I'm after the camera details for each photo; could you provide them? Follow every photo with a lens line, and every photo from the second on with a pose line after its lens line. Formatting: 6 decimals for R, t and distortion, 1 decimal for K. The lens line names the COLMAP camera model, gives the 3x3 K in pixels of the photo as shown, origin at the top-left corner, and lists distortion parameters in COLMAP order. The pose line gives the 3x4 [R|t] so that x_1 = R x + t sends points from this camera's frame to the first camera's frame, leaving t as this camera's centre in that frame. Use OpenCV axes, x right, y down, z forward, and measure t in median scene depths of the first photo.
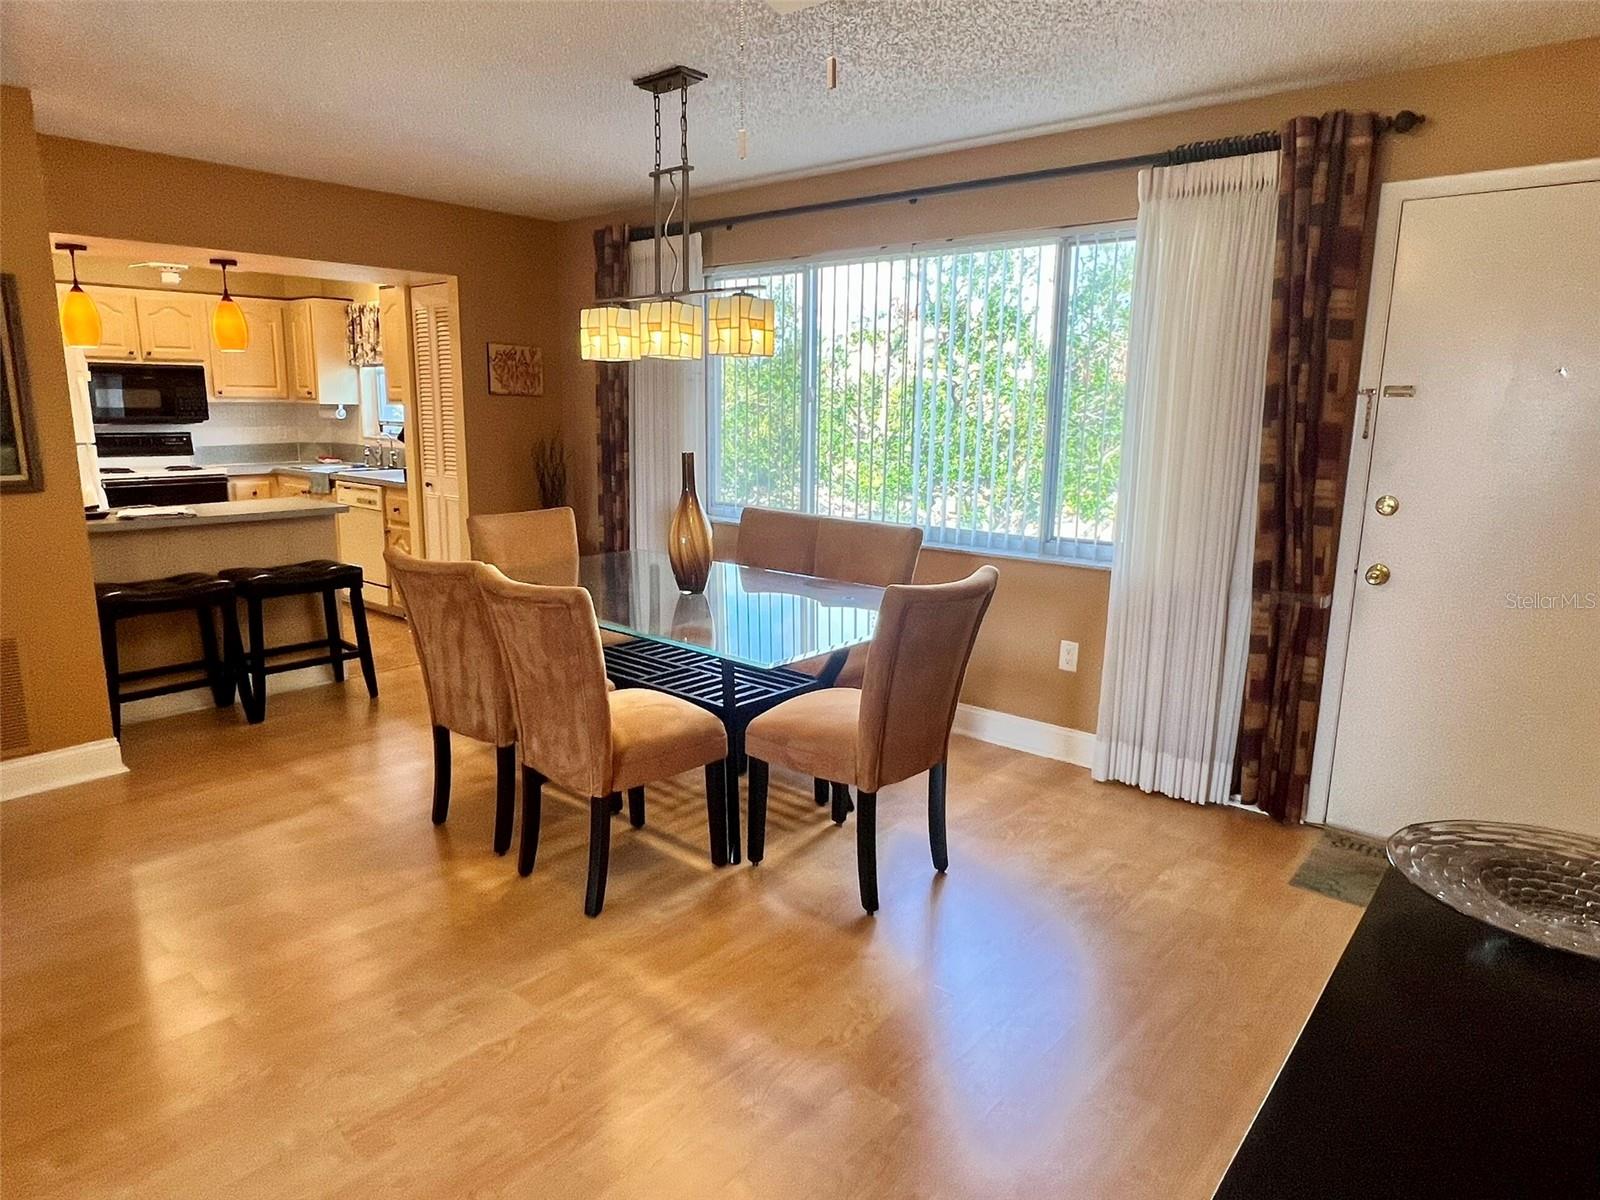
lens RADIAL K [[994.3, 0, 789.3], [0, 994.3, 600.8], [0, 0, 1]] dist [-0.007711, -0.003023]
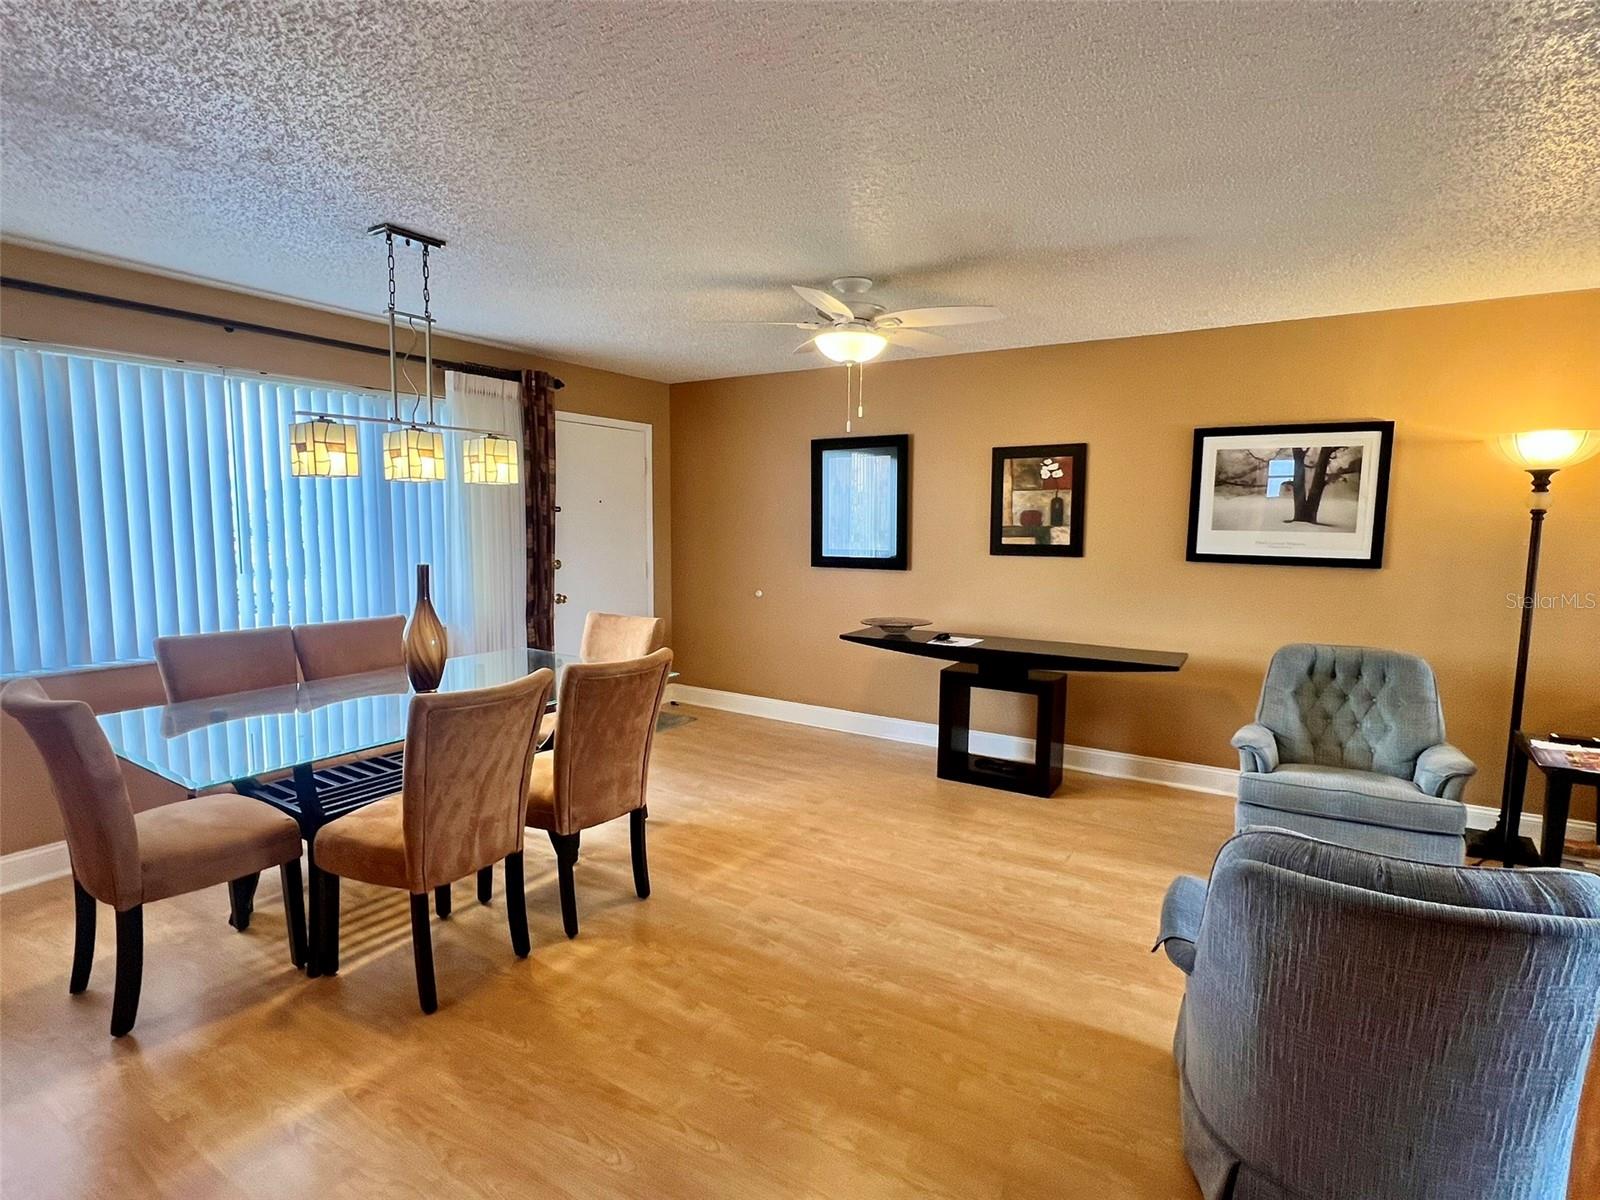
lens RADIAL K [[811.8, 0, 792.3], [0, 811.8, 603.7], [0, 0, 1]] dist [-0.003076, -0.000828]
pose [[-0.161933, -0.117260, 0.979810, -0.754042], [0.183849, 0.971945, 0.146703, -0.116797], [-0.969524, 0.203894, -0.135832, 0.522141]]
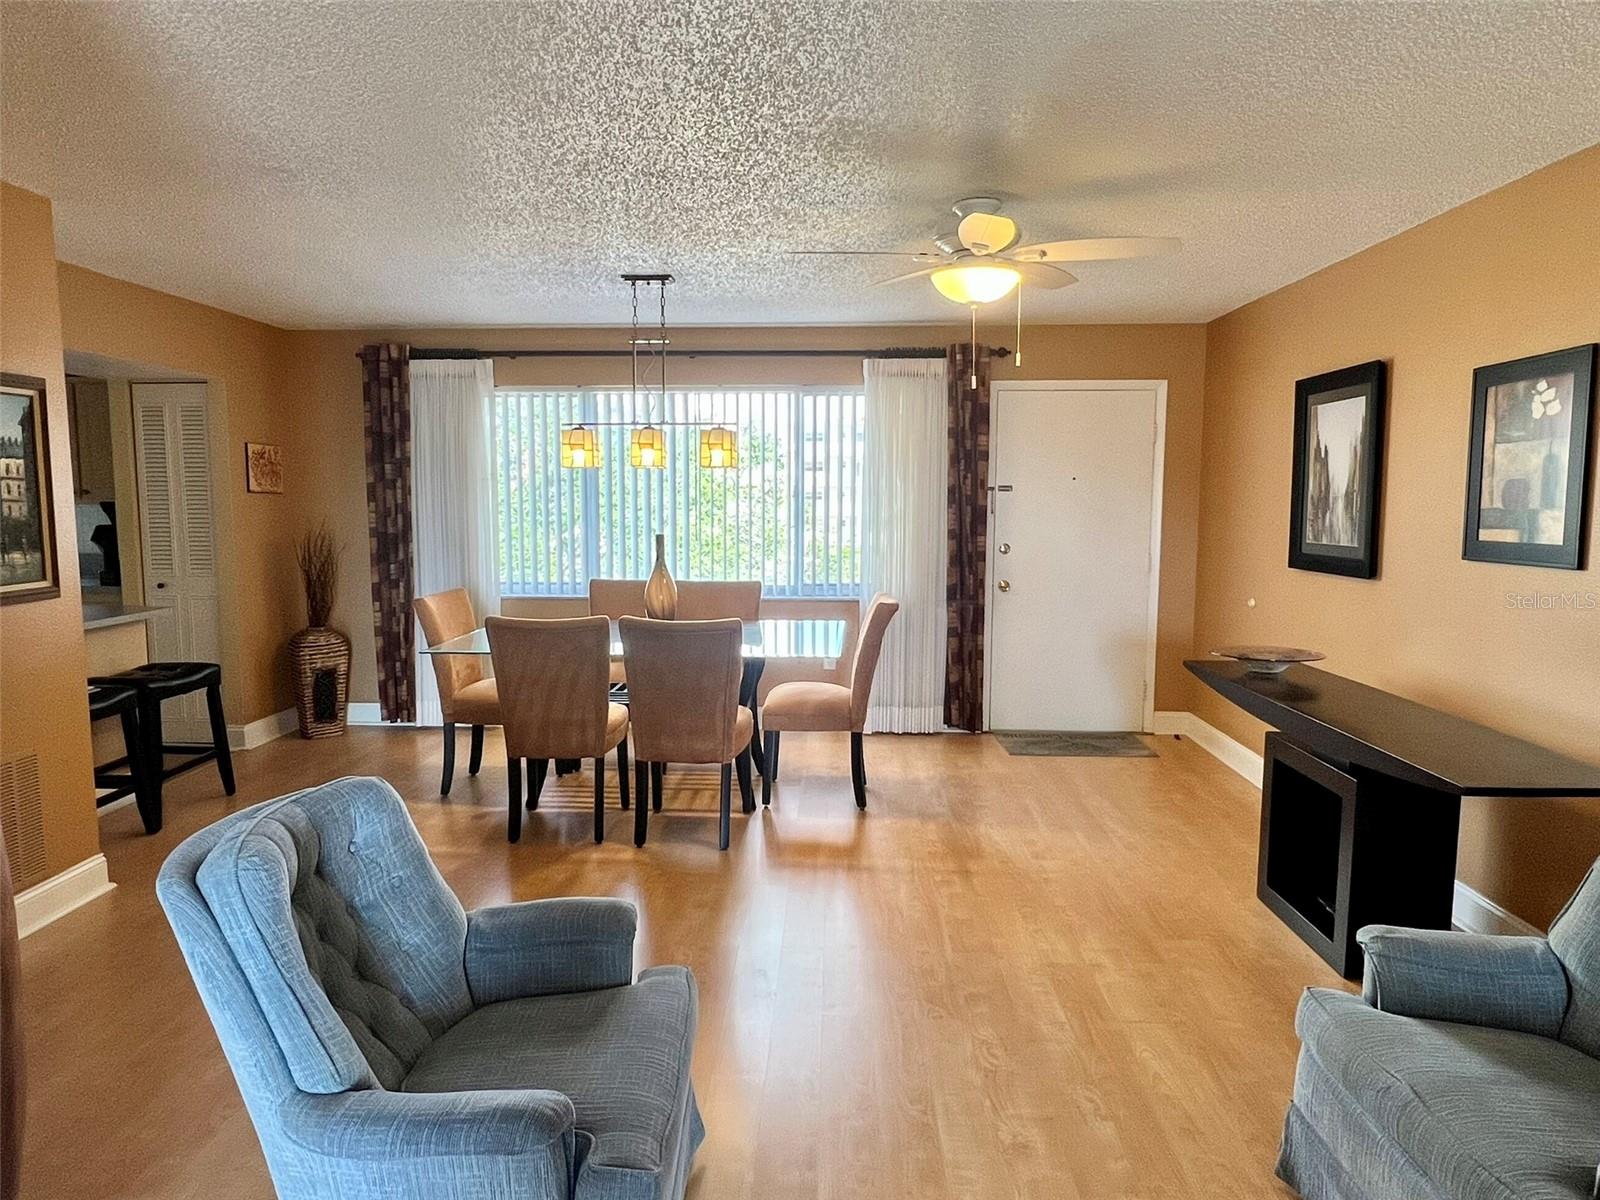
lens RADIAL K [[994.3, 0, 789.3], [0, 994.3, 600.8], [0, 0, 1]] dist [-0.007711, -0.003023]
pose [[0.779531, -0.075663, 0.621777, -0.595641], [0.129606, 0.990678, -0.041935, 0.018398], [-0.612808, 0.113275, 0.782071, -0.137481]]
